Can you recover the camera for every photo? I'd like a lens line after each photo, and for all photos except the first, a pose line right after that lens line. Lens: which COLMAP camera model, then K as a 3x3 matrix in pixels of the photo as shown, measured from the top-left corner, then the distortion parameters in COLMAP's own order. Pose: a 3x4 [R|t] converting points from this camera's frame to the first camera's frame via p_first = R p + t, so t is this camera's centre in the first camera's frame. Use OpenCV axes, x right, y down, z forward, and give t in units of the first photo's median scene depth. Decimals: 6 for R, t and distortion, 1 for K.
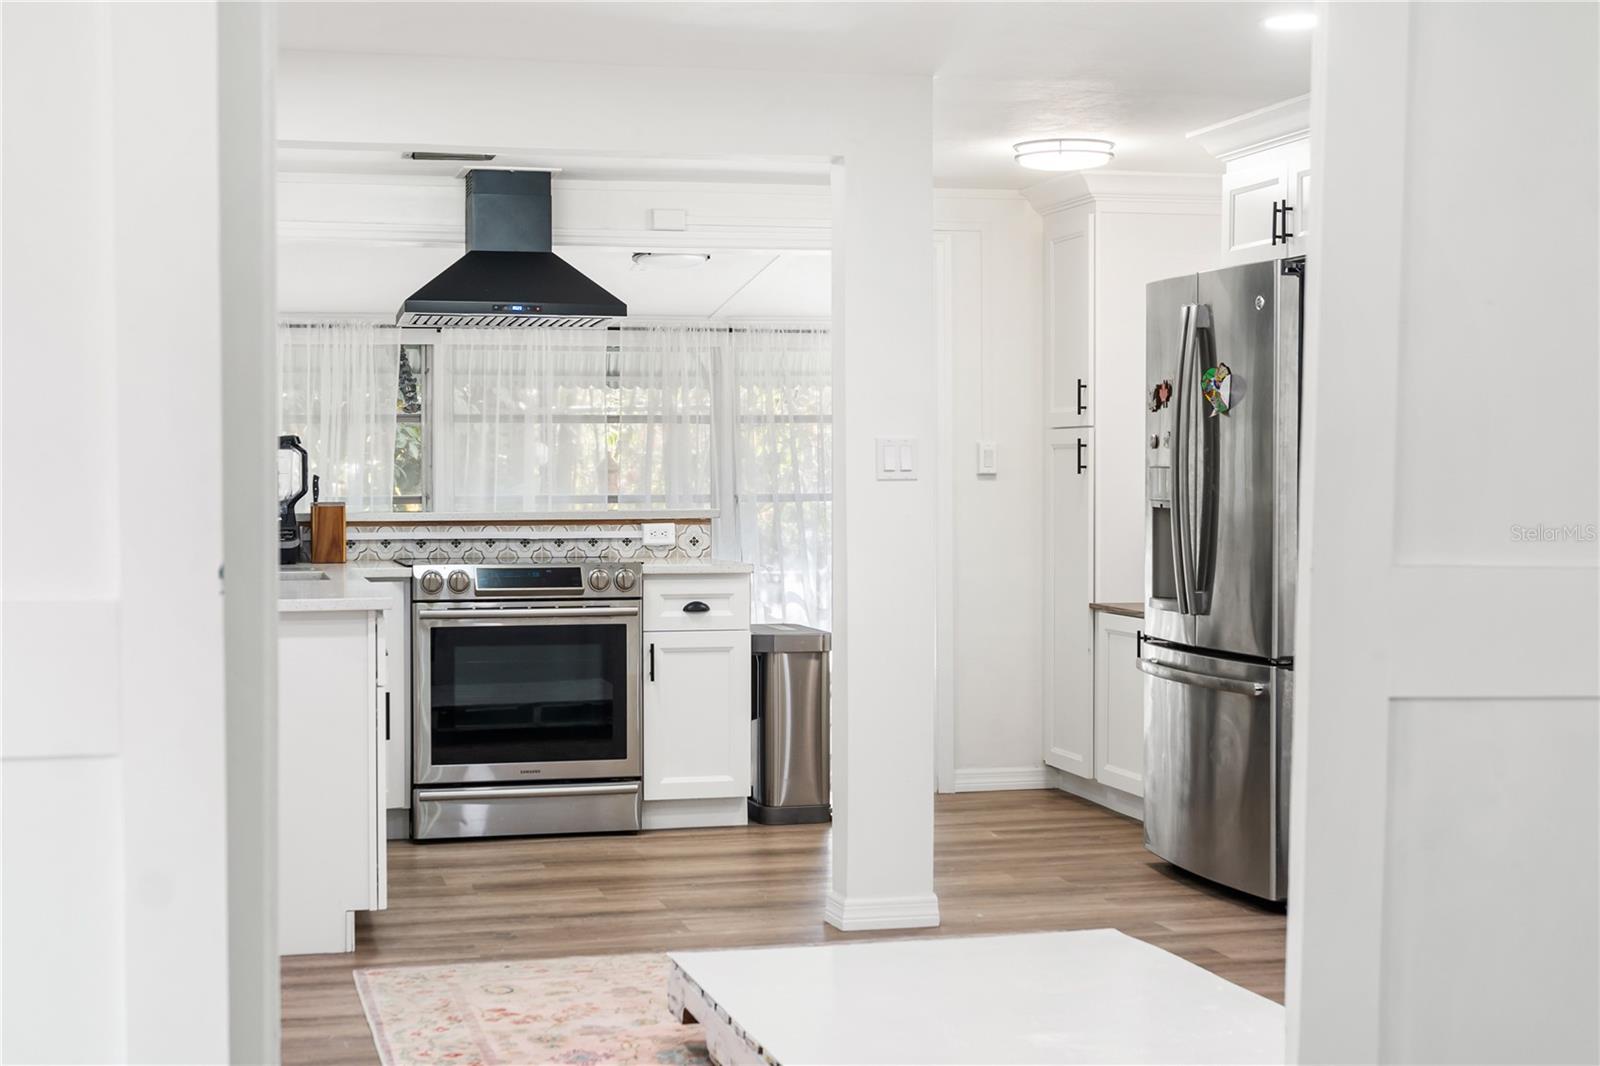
lens RADIAL K [[2364.1, 0, 817.1], [0, 2364.1, 480.4], [0, 0, 1]] dist [0.007514, 0.000000]
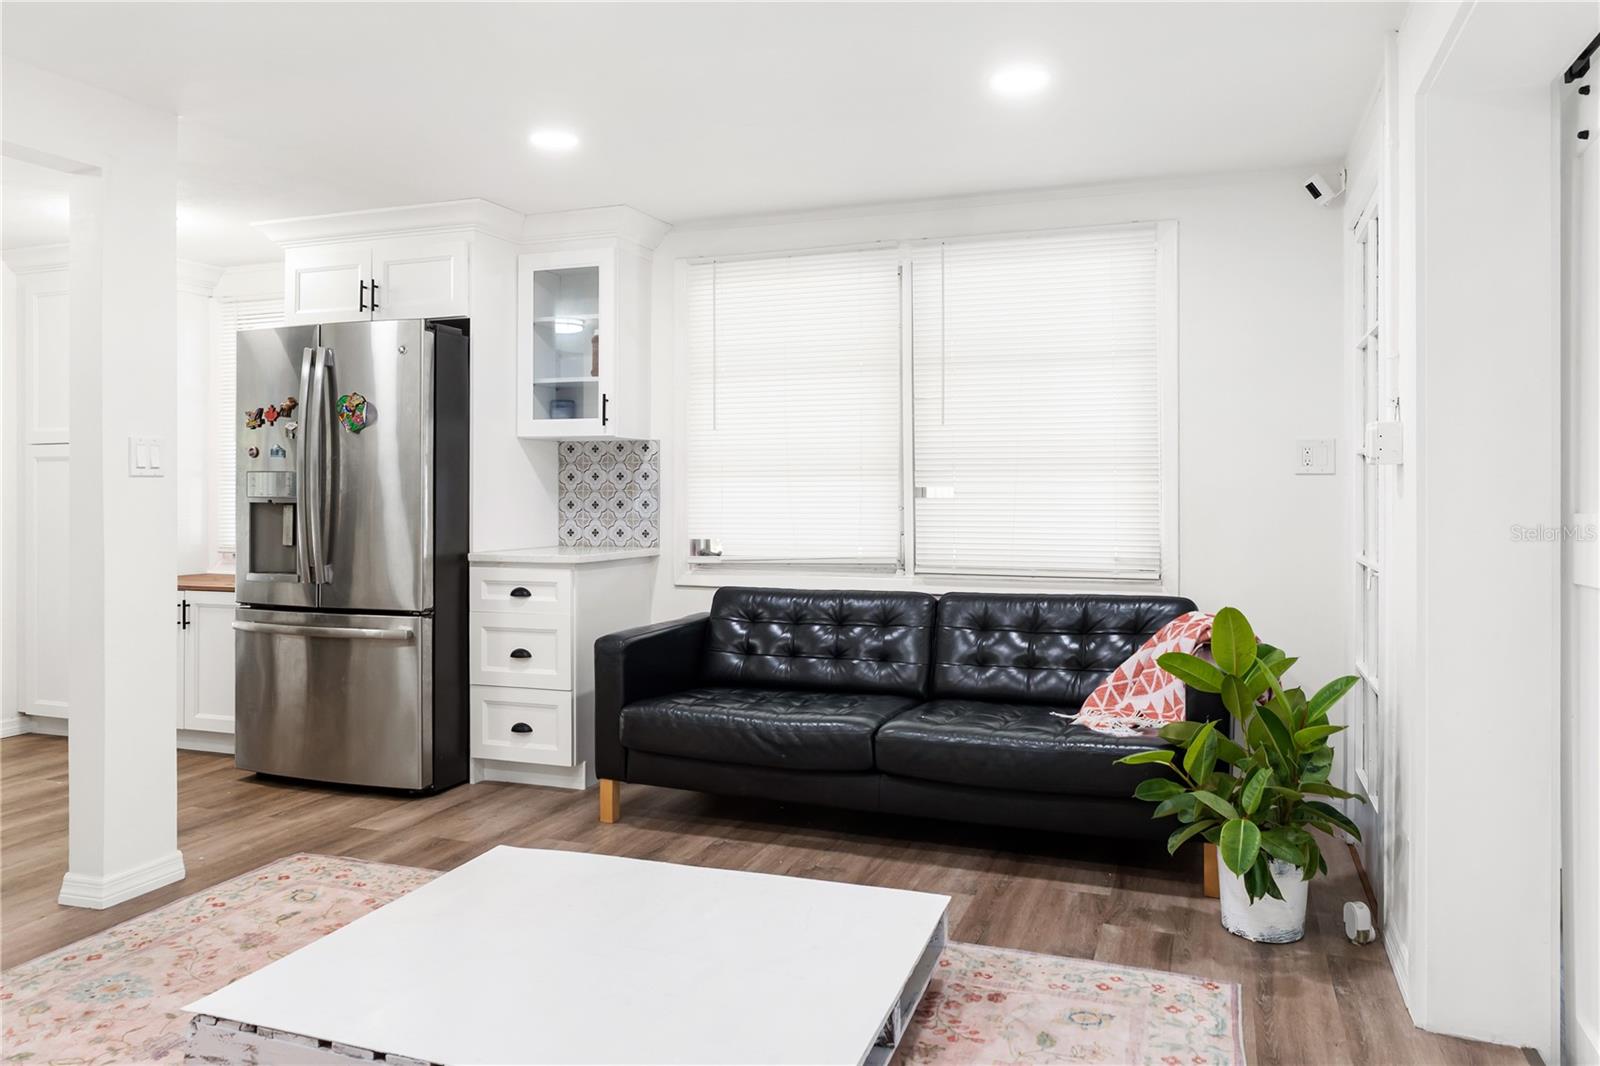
lens RADIAL K [[1120.0, 0, 804.2], [0, 1120.0, 482.5], [0, 0, 1]] dist [-0.009233, 0.003870]
pose [[0.571485, 0.005522, 0.820594, -0.159454], [0.005969, 0.999923, -0.010885, 0.007368], [-0.820591, 0.011119, 0.571408, 0.340169]]
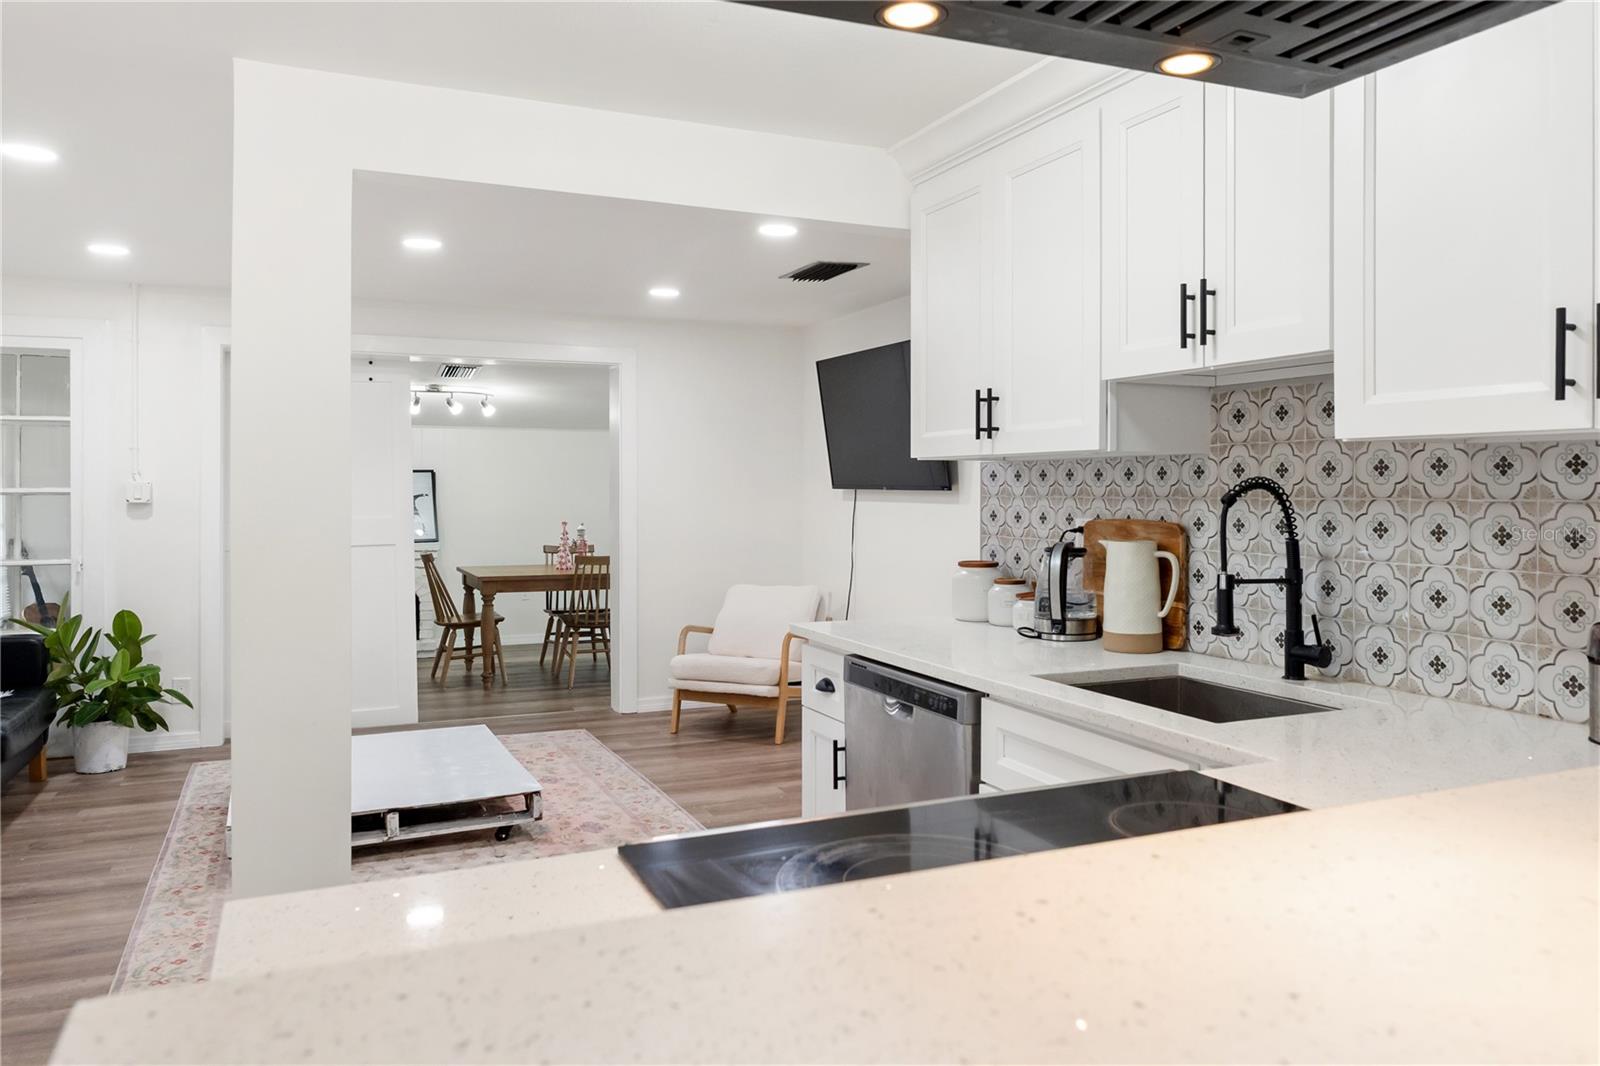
lens RADIAL K [[1120.0, 0, 789.7], [0, 1120.0, 502.7], [0, 0, 1]] dist [-0.009233, 0.003870]
pose [[-0.987678, 0.003890, -0.156451, -0.066974], [0.000773, 0.999800, 0.019981, -0.013345], [0.156498, 0.019614, -0.987484, 1.082899]]
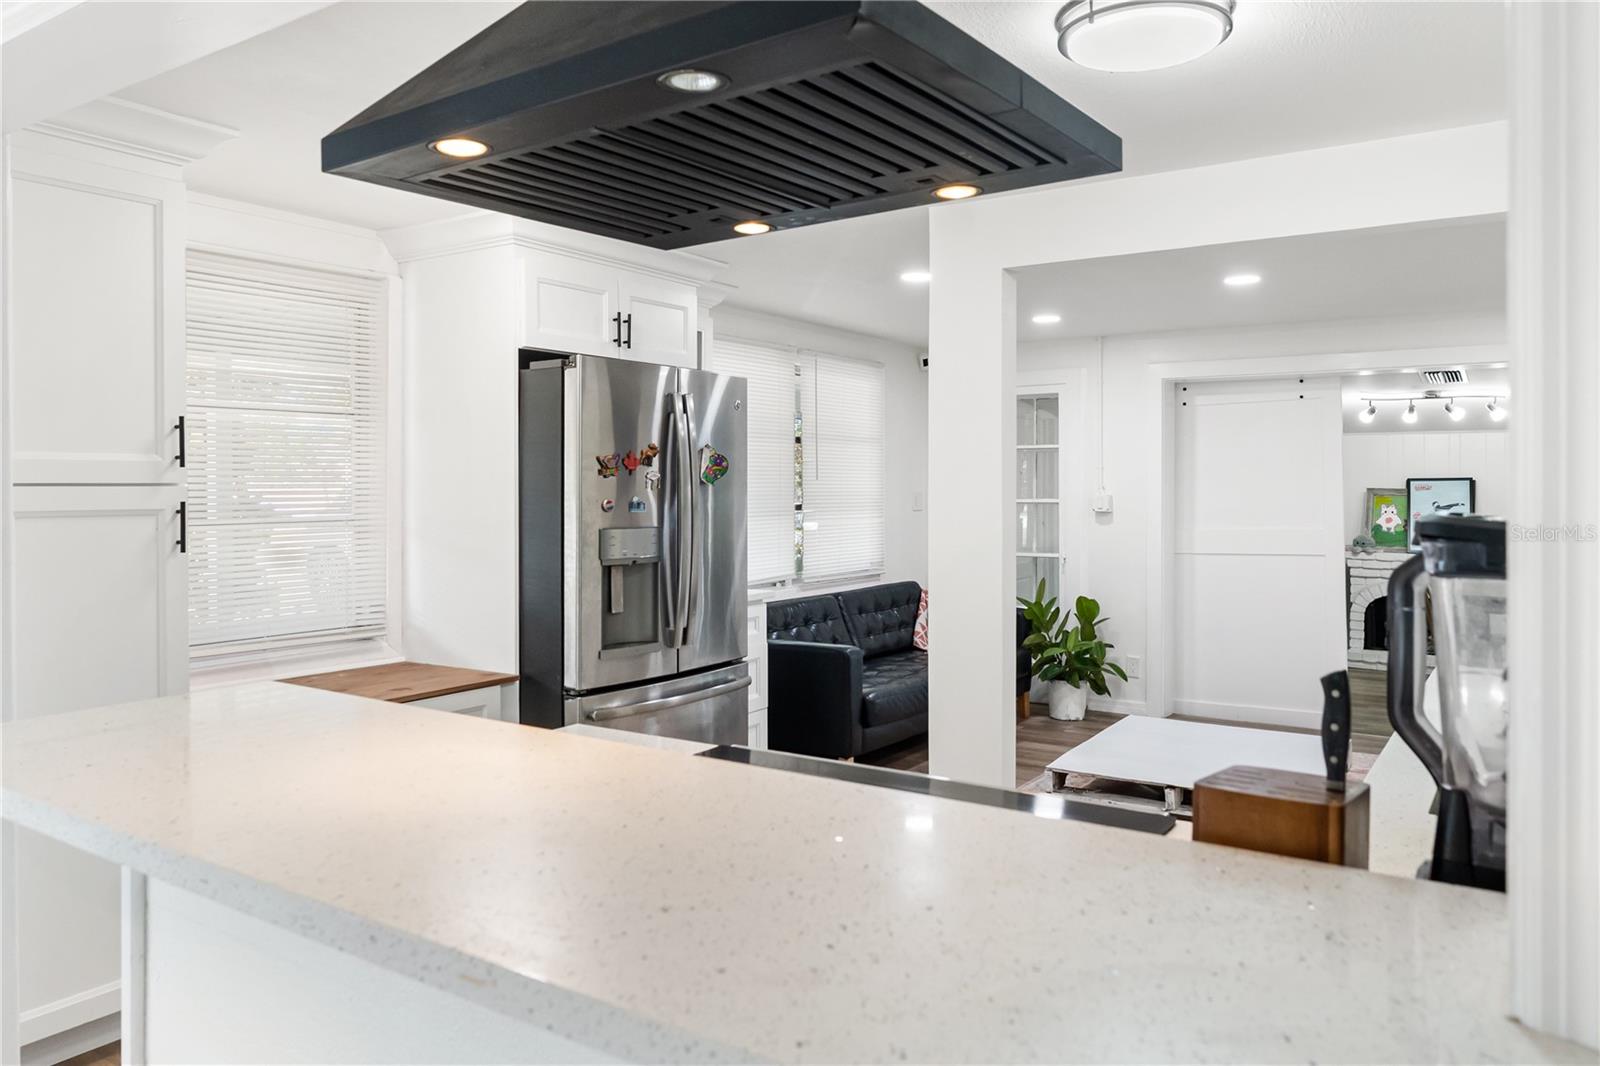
lens RADIAL K [[1120.0, 0, 804.3], [0, 1120.0, 515.7], [0, 0, 1]] dist [-0.009233, 0.003870]
pose [[-0.662521, -0.016870, 0.748853, -0.258083], [0.006318, 0.999585, 0.028108, -0.021717], [-0.749017, 0.023354, -0.662139, 1.082010]]
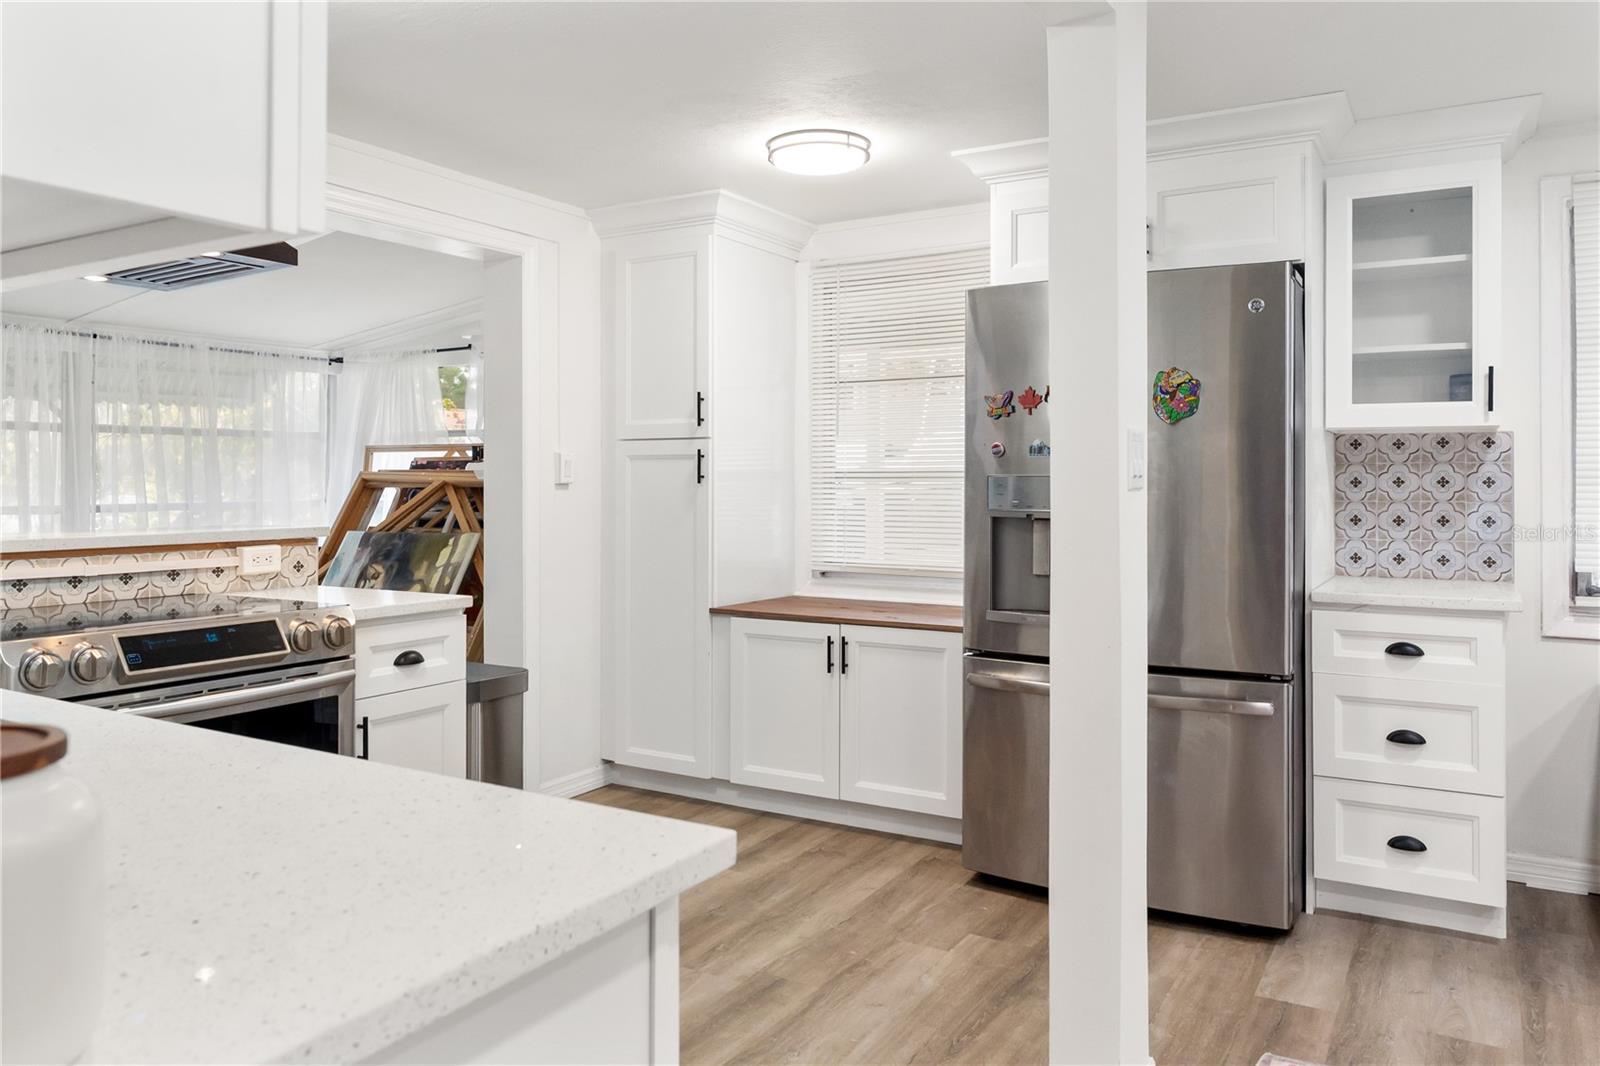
lens RADIAL K [[1120.0, 0, 802.0], [0, 1120.0, 469.2], [0, 0, 1]] dist [-0.009233, 0.003870]
pose [[0.709262, 0.010775, 0.704863, -0.203096], [0.001397, 0.999860, -0.016690, -0.000833], [-0.704944, 0.012823, 0.709147, 0.620293]]
